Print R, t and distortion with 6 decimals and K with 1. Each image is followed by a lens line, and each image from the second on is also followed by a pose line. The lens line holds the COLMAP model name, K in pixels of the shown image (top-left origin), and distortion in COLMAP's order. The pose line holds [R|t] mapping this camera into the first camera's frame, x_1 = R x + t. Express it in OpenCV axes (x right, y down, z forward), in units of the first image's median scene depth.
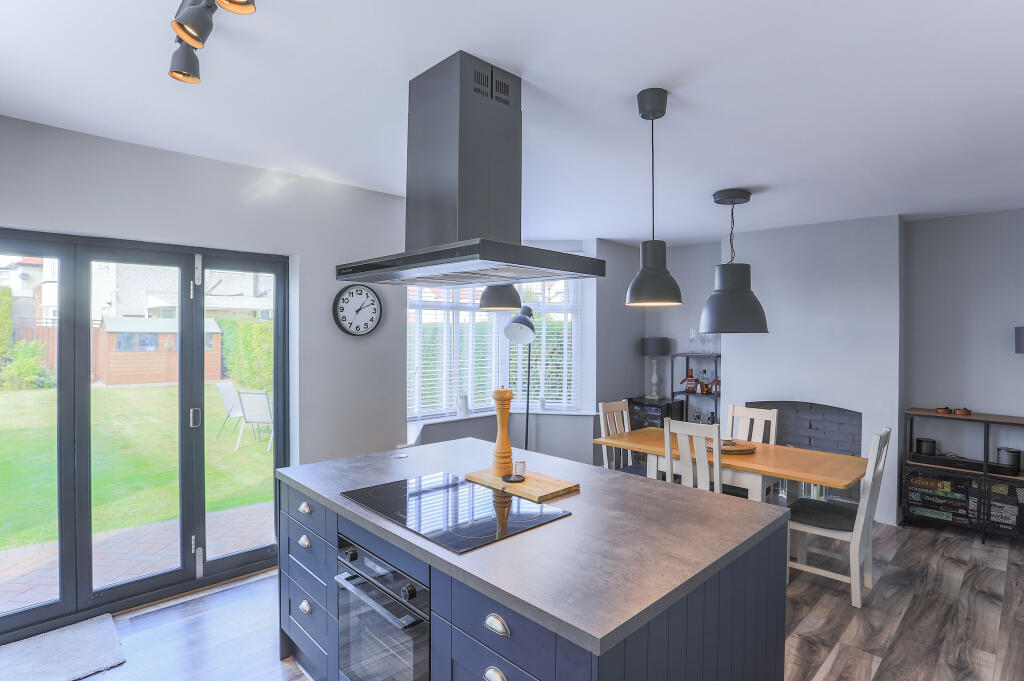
lens RADIAL K [[533.6, 0, 507.6], [0, 533.6, 334.5], [0, 0, 1]] dist [-0.050693, 0.009891]
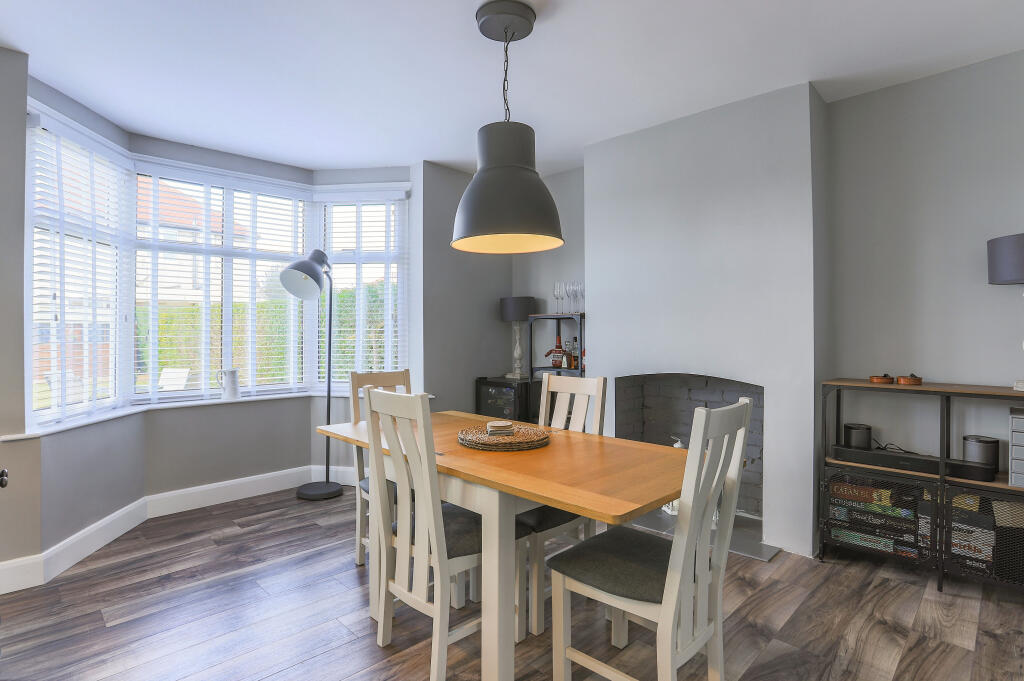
lens RADIAL K [[533.6, 0, 509.1], [0, 533.6, 333.7], [0, 0, 1]] dist [-0.050693, 0.009891]
pose [[0.999755, -0.009185, 0.020142, 0.380498], [0.009200, 0.999957, -0.000663, 0.089377], [-0.020135, 0.000848, 0.999797, 0.372178]]
